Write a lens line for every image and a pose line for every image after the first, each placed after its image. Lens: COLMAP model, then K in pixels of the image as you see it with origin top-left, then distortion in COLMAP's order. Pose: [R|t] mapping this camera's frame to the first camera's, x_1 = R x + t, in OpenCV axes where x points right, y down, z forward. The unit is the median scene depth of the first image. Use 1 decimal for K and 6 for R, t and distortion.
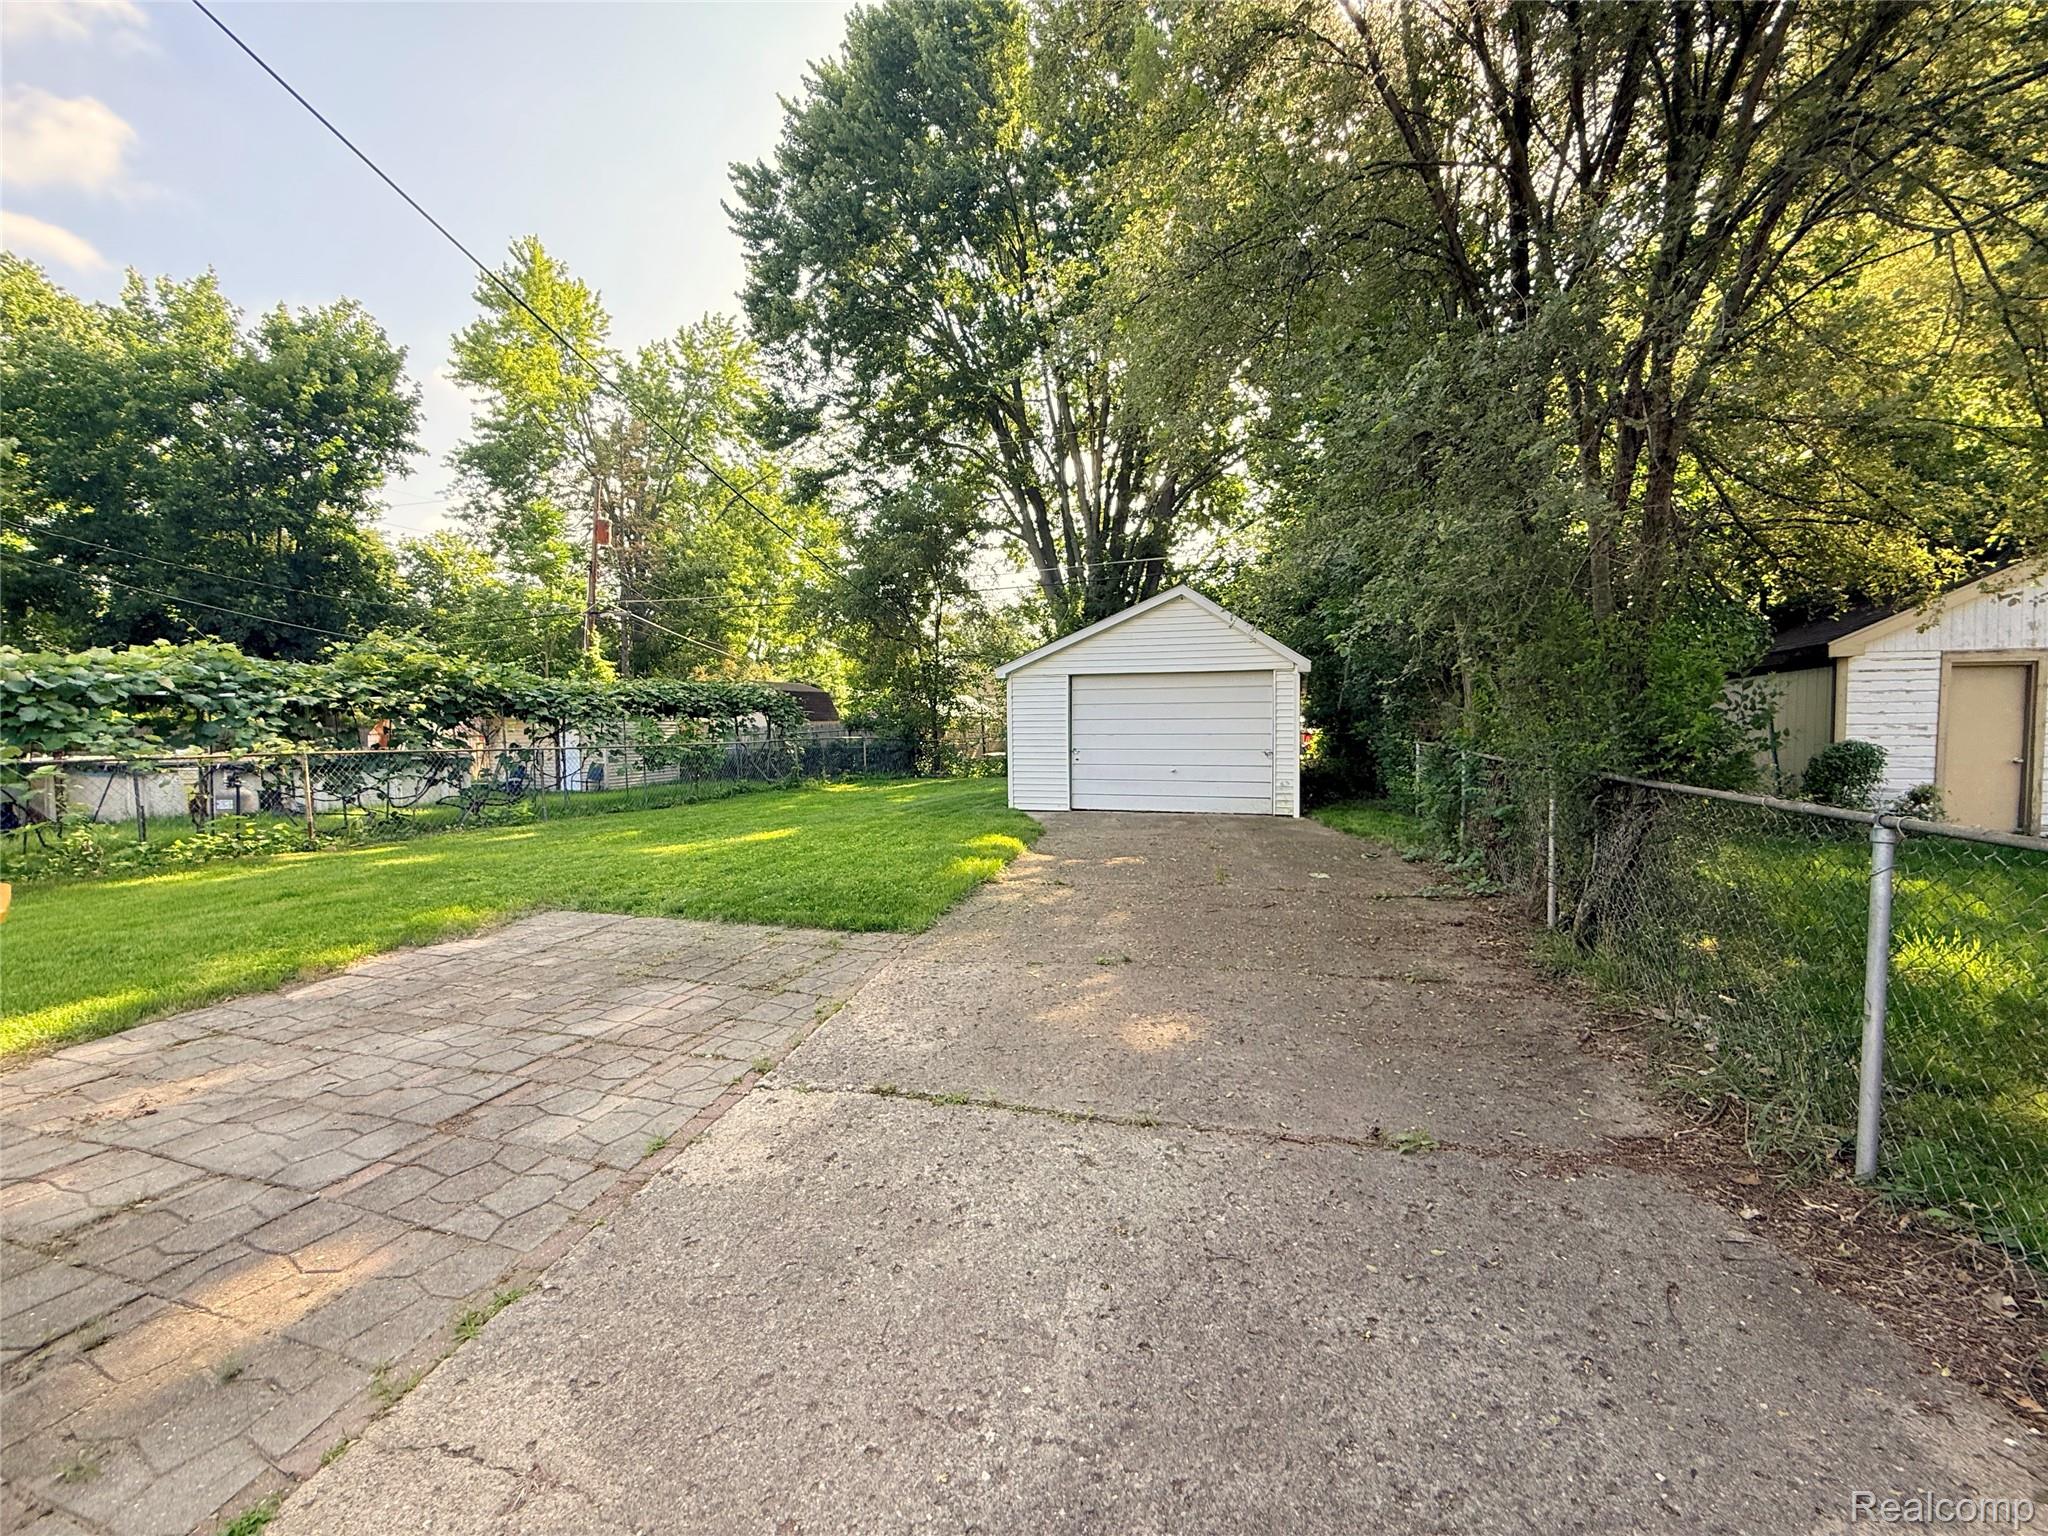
lens RADIAL K [[820.0, 0, 1019.0], [0, 820.0, 767.9], [0, 0, 1]] dist [0.001995, 0.000364]
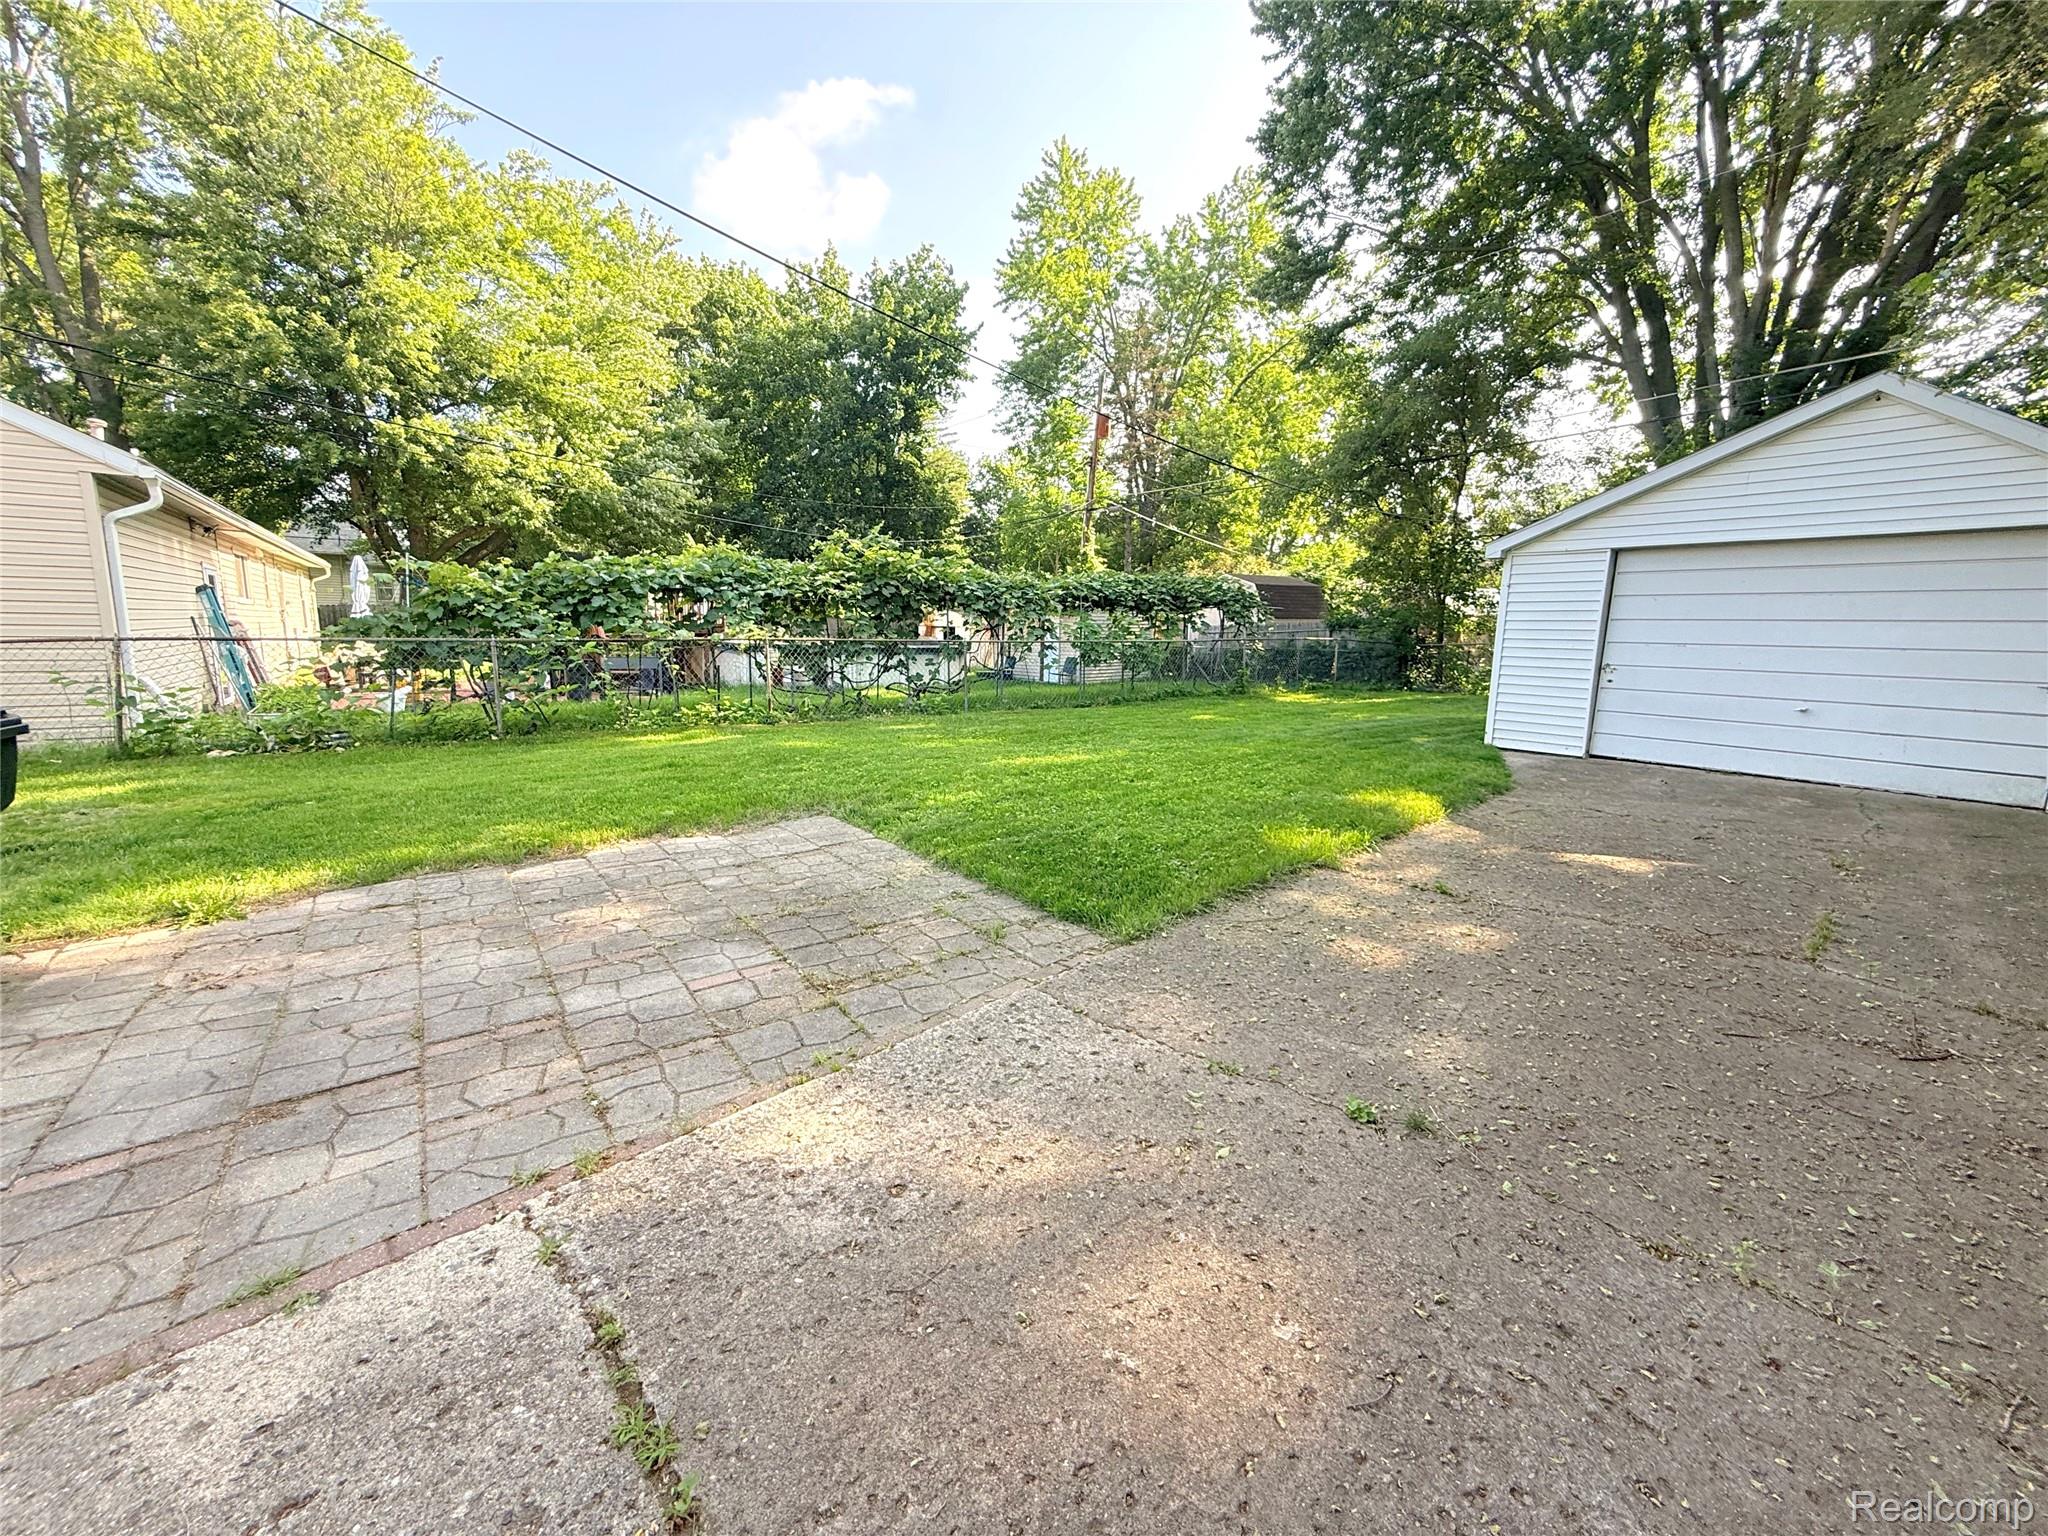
lens RADIAL K [[815.6, 0, 1022.3], [0, 815.6, 760.6], [0, 0, 1]] dist [0.001272, 0.000236]
pose [[0.808983, 0.113924, -0.576687, 0.041080], [-0.047419, 0.990491, 0.129150, -0.005160], [0.585916, -0.077134, 0.806692, 0.105961]]
